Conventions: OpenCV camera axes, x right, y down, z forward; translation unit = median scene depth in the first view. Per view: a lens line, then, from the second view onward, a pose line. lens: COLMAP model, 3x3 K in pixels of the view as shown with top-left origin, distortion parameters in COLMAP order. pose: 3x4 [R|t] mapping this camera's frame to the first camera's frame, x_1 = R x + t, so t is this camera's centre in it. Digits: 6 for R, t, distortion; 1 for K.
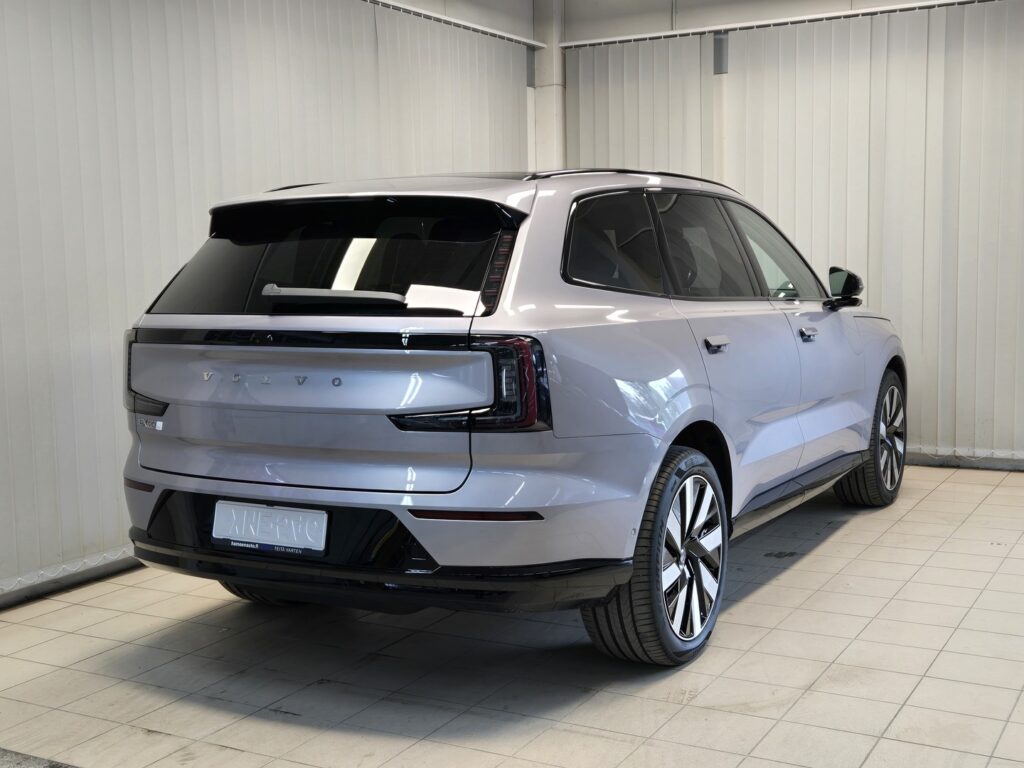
lens RADIAL K [[1285.0, 0, 506.2], [0, 1285.0, 368.4], [0, 0, 1]] dist [0.030694, 0.014491]
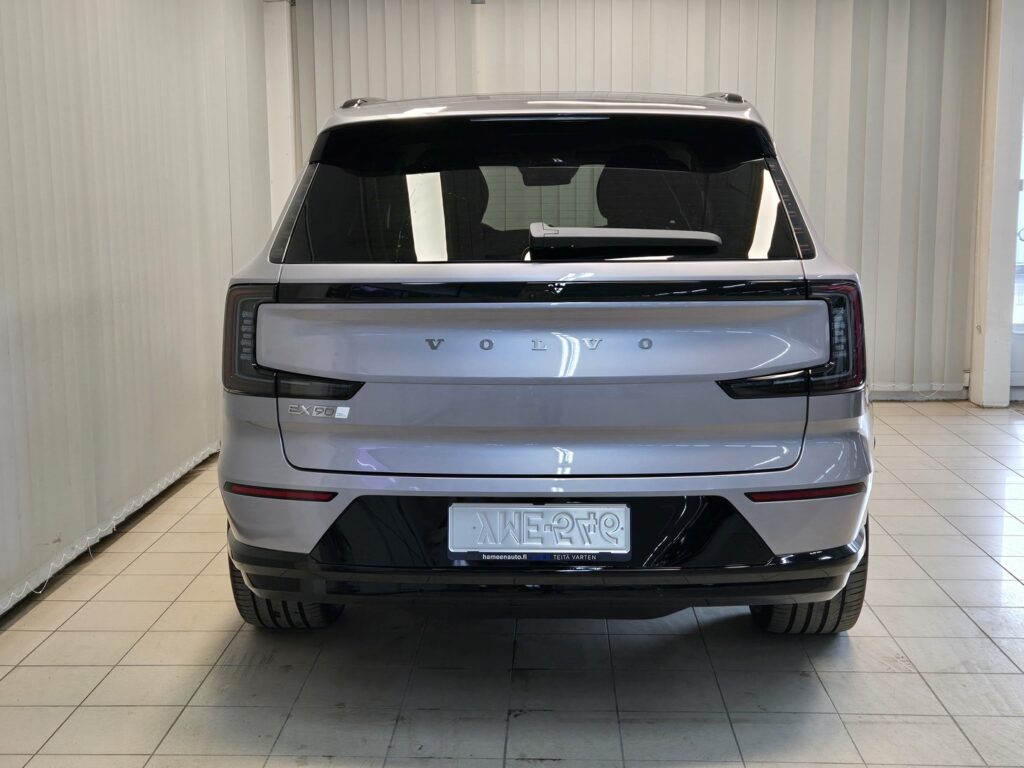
lens RADIAL K [[1285.0, 0, 506.2], [0, 1285.0, 368.4], [0, 0, 1]] dist [0.030694, 0.014491]
pose [[0.895199, -0.050675, 0.442777, -0.489442], [0.032144, 0.998269, 0.049262, -0.014025], [-0.444507, -0.029866, 0.895277, 0.276510]]
